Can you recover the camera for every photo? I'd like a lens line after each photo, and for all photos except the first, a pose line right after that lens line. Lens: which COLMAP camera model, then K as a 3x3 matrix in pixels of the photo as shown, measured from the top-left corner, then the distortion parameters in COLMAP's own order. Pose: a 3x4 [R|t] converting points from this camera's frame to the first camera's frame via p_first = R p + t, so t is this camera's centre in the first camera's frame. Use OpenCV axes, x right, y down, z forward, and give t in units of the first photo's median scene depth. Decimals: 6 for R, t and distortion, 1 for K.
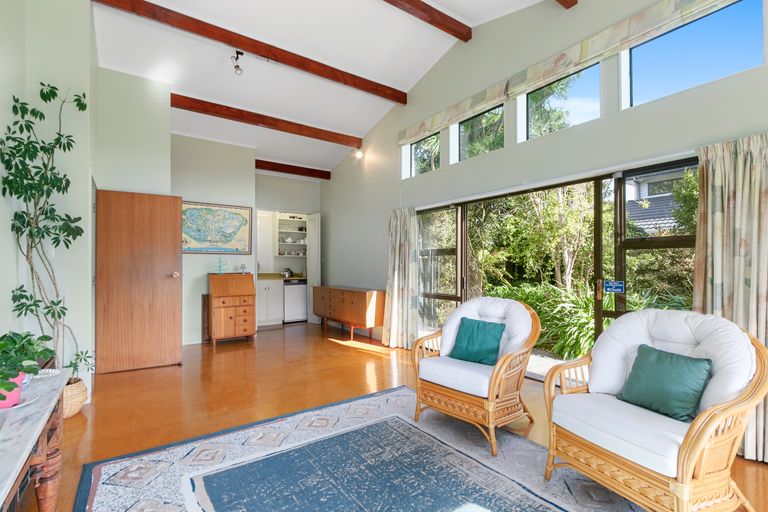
lens RADIAL K [[358.9, 0, 385.4], [0, 358.9, 271.1], [0, 0, 1]] dist [0.001172, 0.000214]
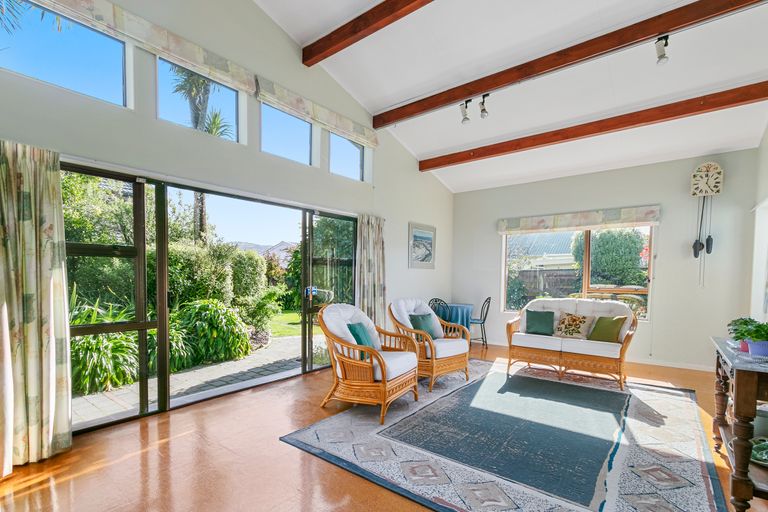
lens RADIAL K [[358.9, 0, 385.4], [0, 358.9, 271.1], [0, 0, 1]] dist [0.001172, 0.000214]
pose [[-0.291794, 0.007523, 0.956452, -1.039221], [0.005831, 0.999964, -0.006086, -0.019992], [-0.956464, 0.003801, -0.291827, 1.476789]]
